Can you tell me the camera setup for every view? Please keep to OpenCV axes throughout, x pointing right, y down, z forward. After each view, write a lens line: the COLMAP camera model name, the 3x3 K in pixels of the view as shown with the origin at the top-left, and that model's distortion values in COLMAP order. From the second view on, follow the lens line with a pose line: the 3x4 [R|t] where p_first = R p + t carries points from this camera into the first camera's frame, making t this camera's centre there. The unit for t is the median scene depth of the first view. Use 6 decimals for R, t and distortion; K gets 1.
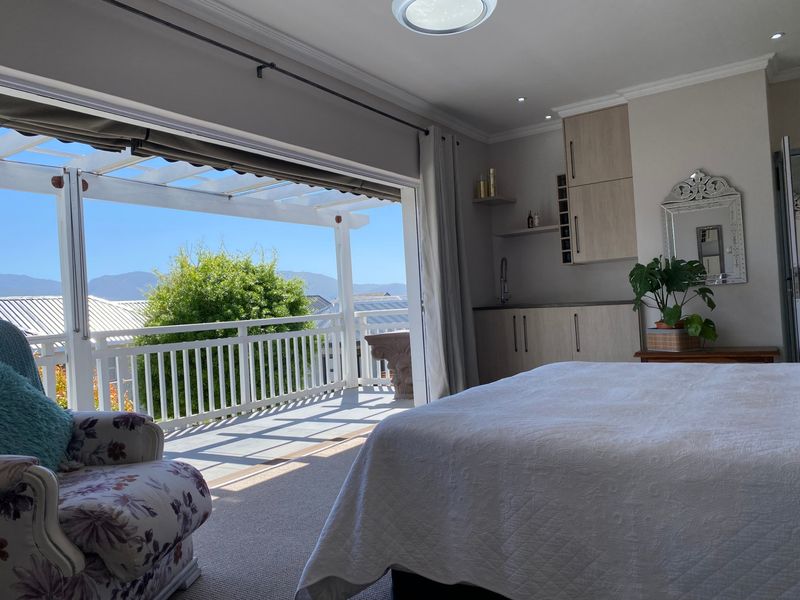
lens RADIAL K [[618.1, 0, 404.4], [0, 618.1, 298.9], [0, 0, 1]] dist [0.012691, 0.001764]
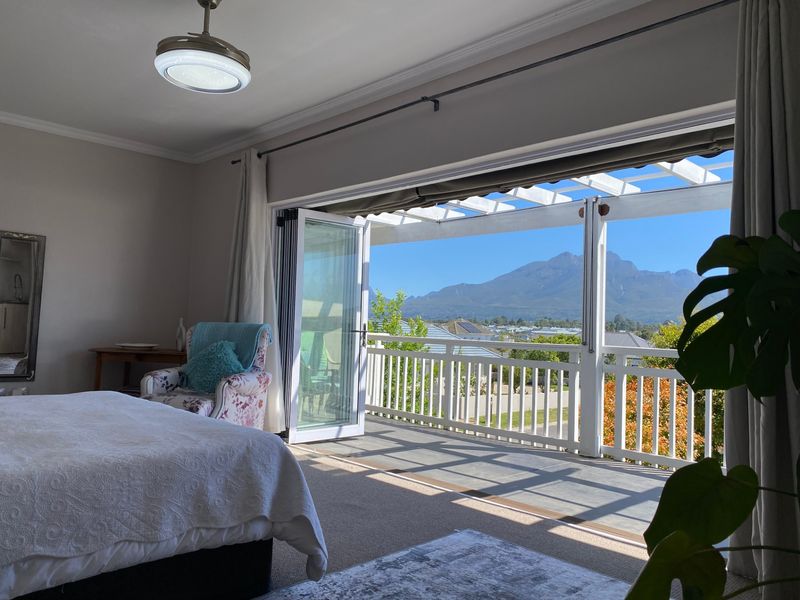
lens RADIAL K [[618.1, 0, 404.1], [0, 618.1, 300.3], [0, 0, 1]] dist [0.012691, 0.001764]
pose [[-0.205189, 0.003988, -0.978714, 0.692505], [-0.002712, 0.999986, 0.004643, -0.034840], [0.978719, 0.003607, -0.205176, 1.000580]]
